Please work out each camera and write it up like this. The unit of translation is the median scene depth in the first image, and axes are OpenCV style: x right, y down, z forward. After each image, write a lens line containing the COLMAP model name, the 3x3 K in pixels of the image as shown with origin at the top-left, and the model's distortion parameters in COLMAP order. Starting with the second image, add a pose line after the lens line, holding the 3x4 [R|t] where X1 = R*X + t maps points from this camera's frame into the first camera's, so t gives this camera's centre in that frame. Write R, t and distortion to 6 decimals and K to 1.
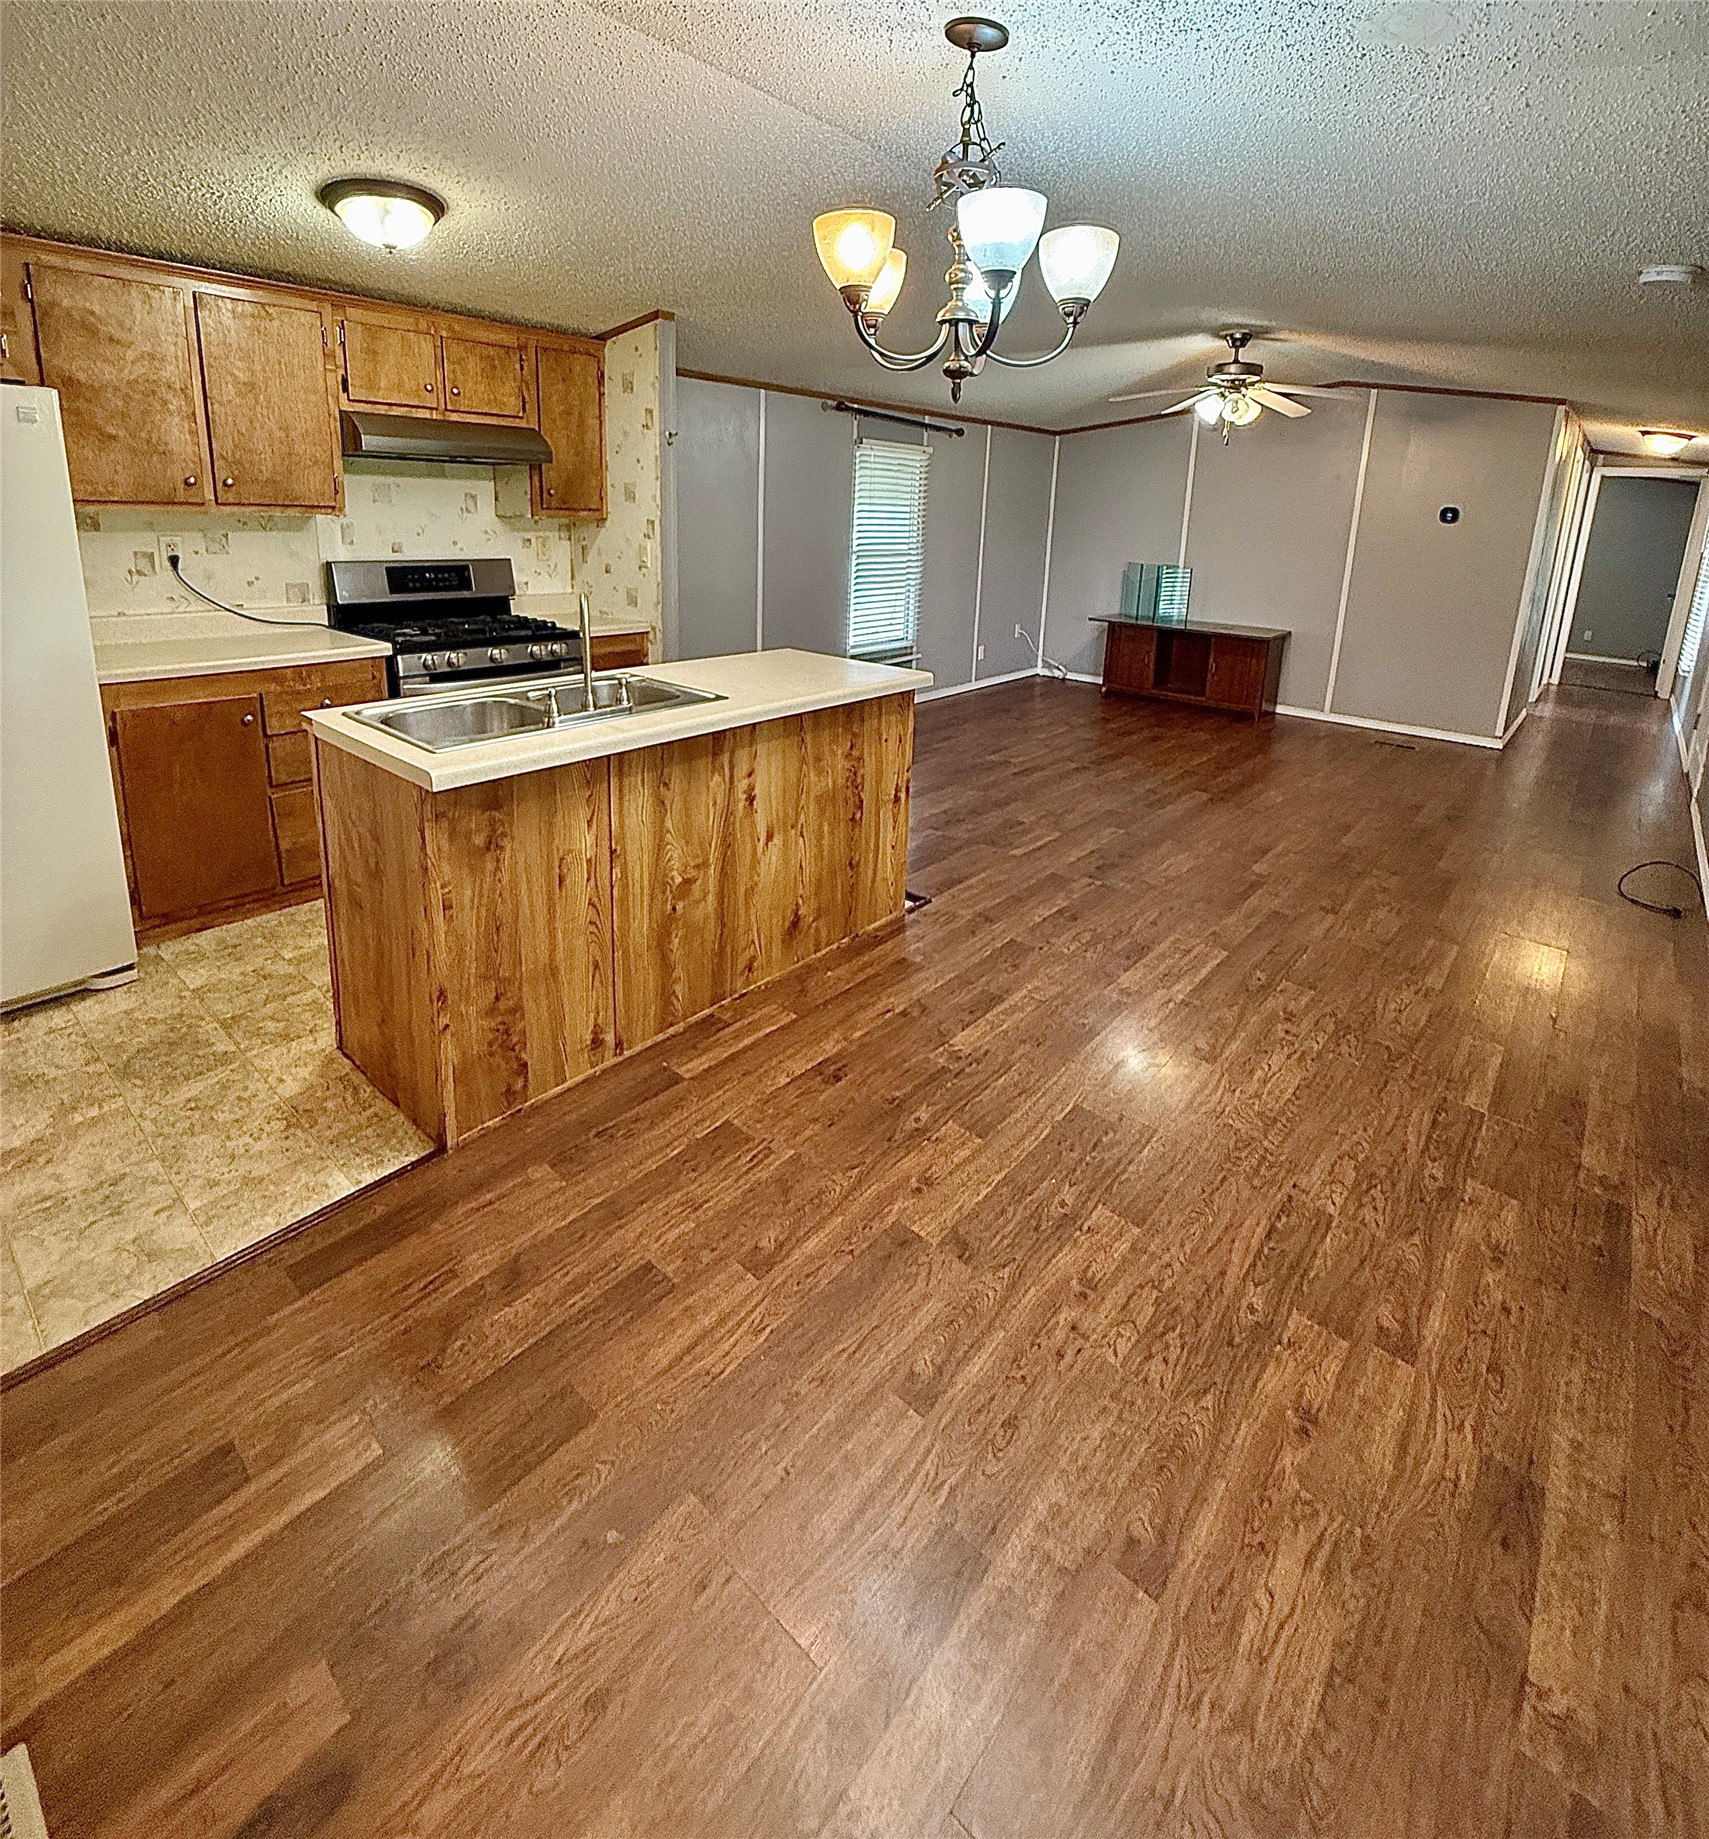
lens RADIAL K [[906.4, 0, 853.2], [0, 906.4, 692.8], [0, 0, 1]] dist [-0.001395, -0.000234]
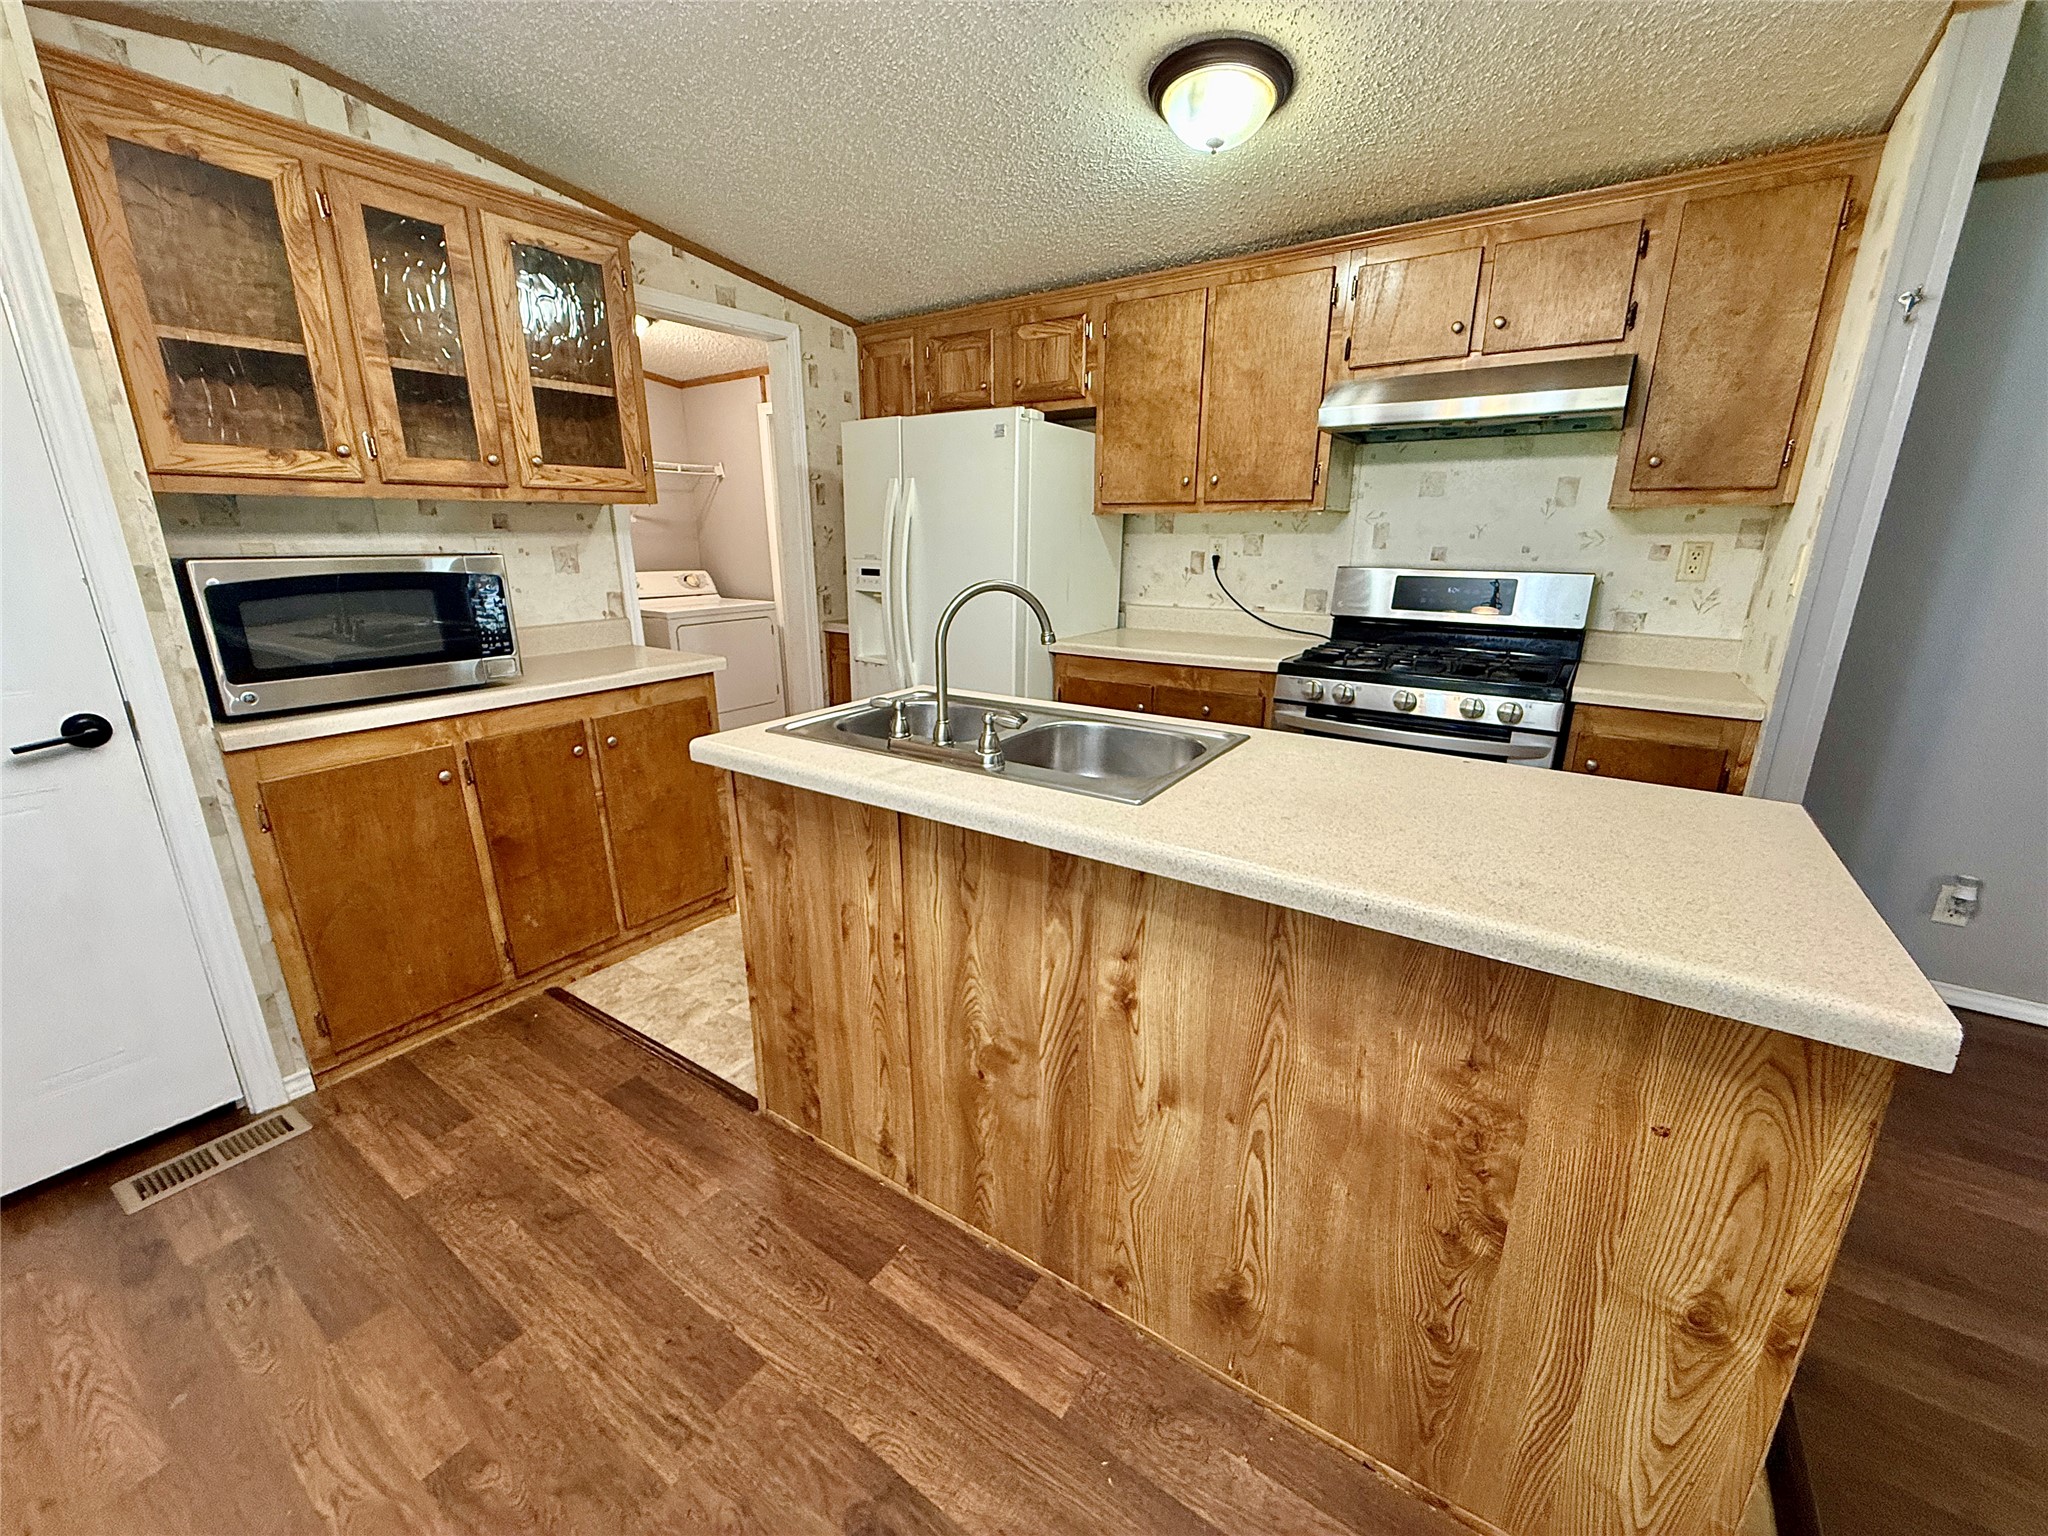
lens RADIAL K [[816.7, 0, 1018.5], [0, 816.7, 766.0], [0, 0, 1]] dist [0.001022, -0.000208]
pose [[0.108023, 0.245228, -0.963428, 0.232382], [-0.193907, 0.955684, 0.221515, -0.080855], [0.975054, 0.162886, 0.150787, 0.656203]]
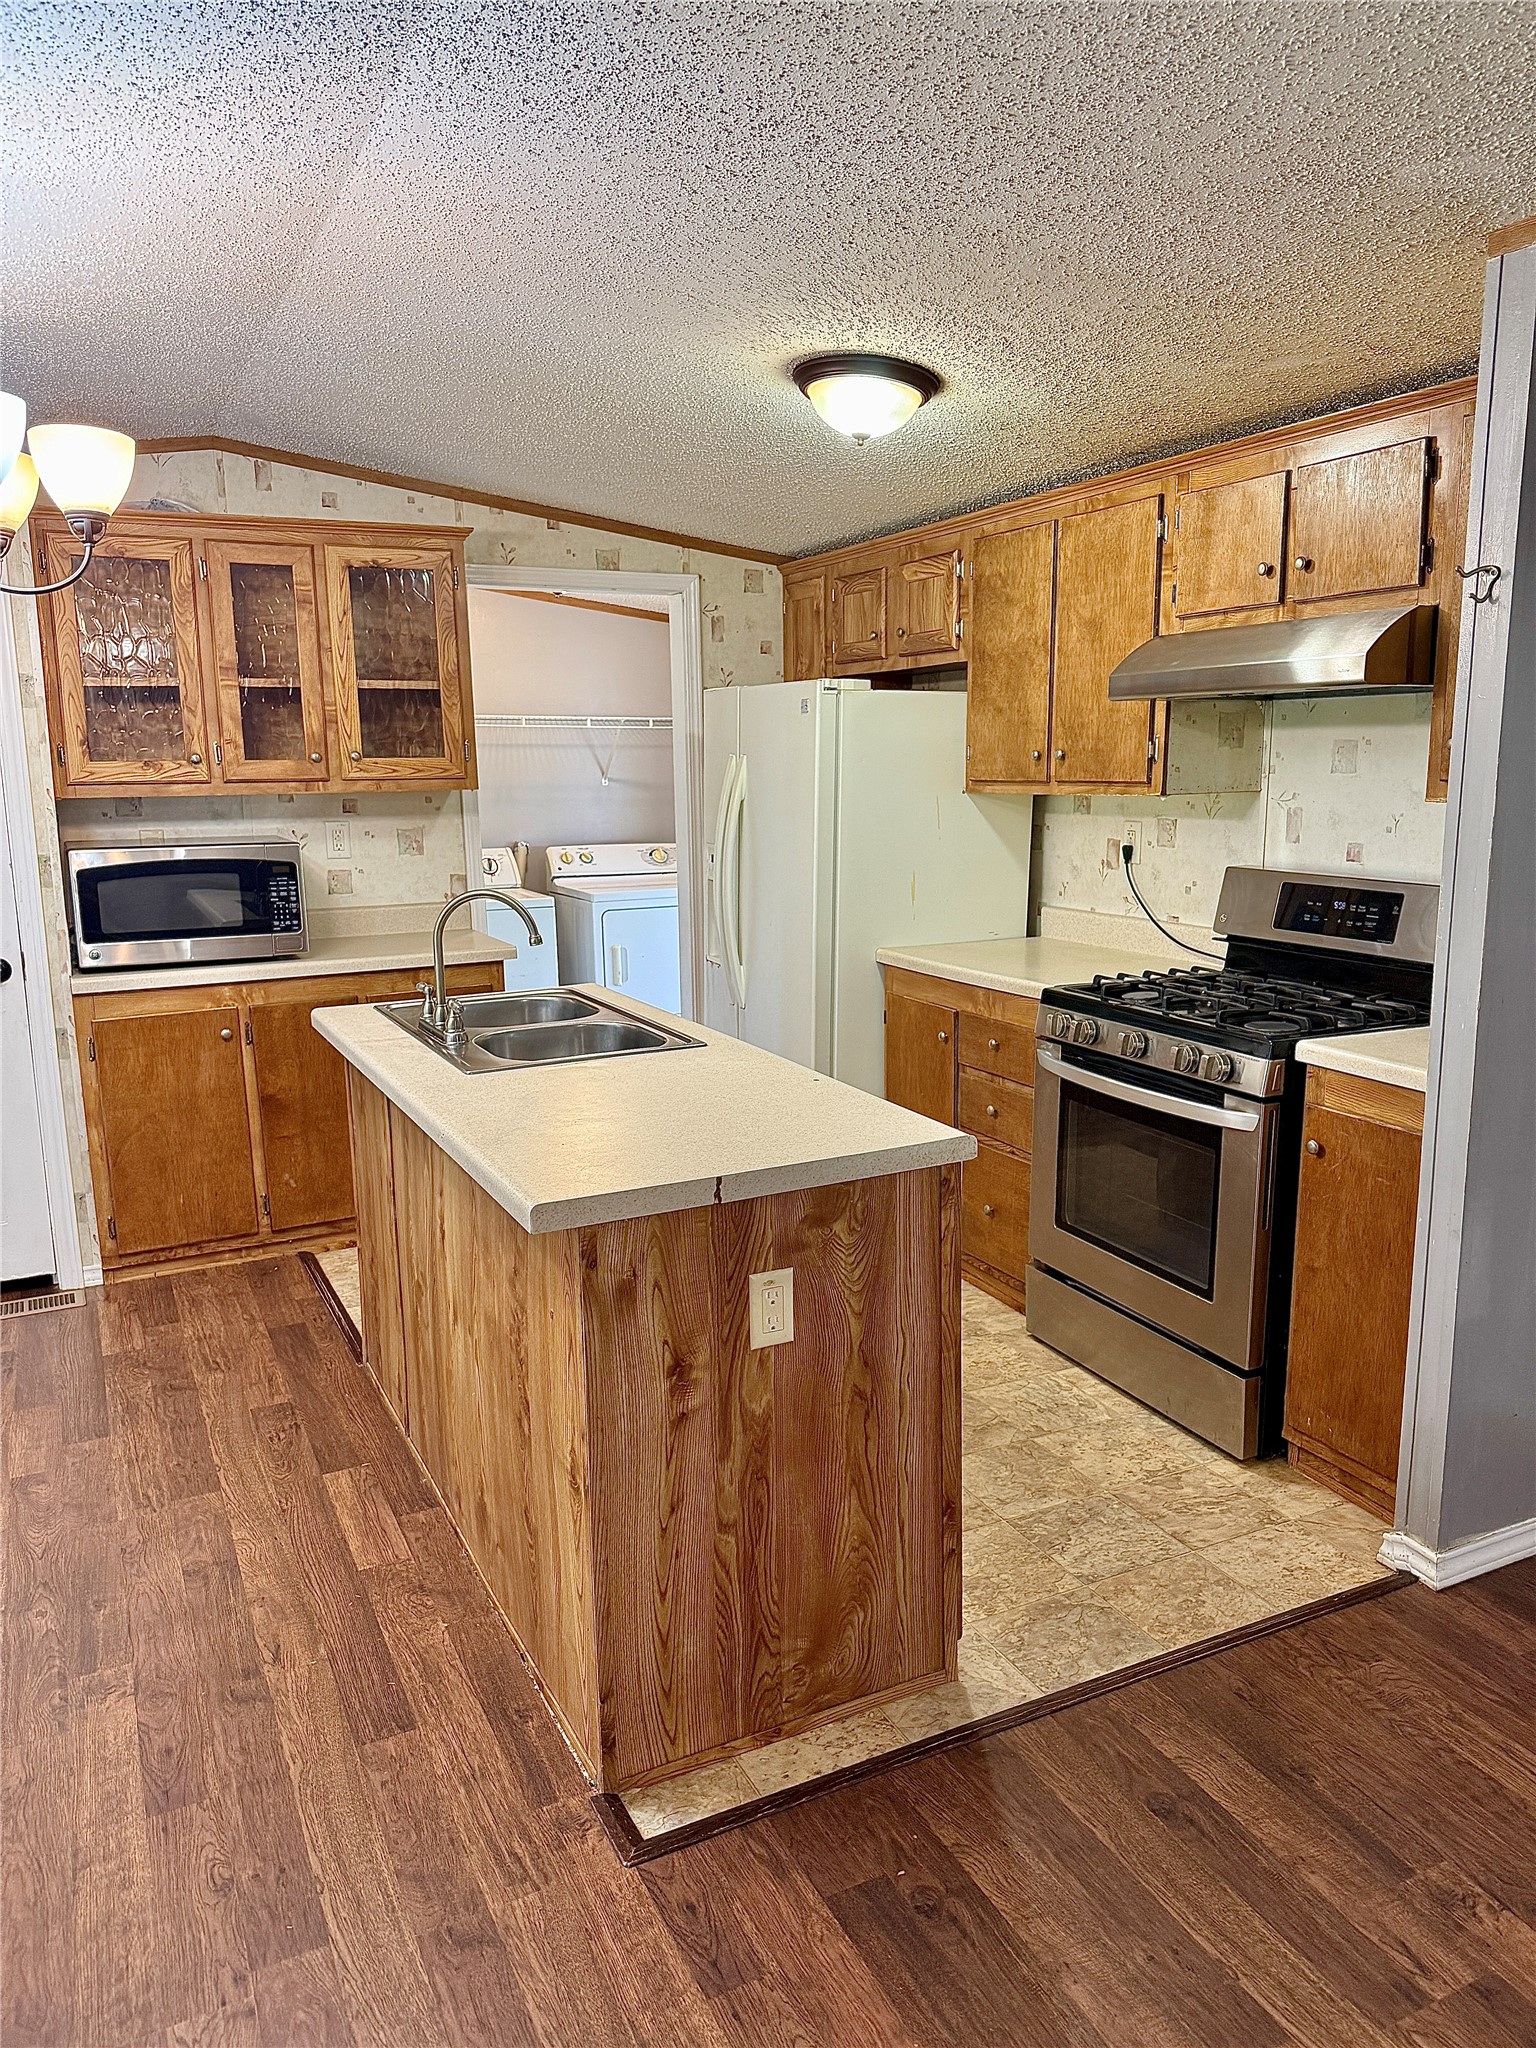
lens RADIAL K [[1420.2, 0, 768.0], [0, 1420.2, 1024.0], [0, 0, 1]] dist [0.169990, -0.332611]
pose [[-0.390407, 0.144805, -0.909183, 0.546693], [-0.180880, 0.956241, 0.229970, -0.233594], [0.902698, 0.254235, -0.347131, 1.184609]]
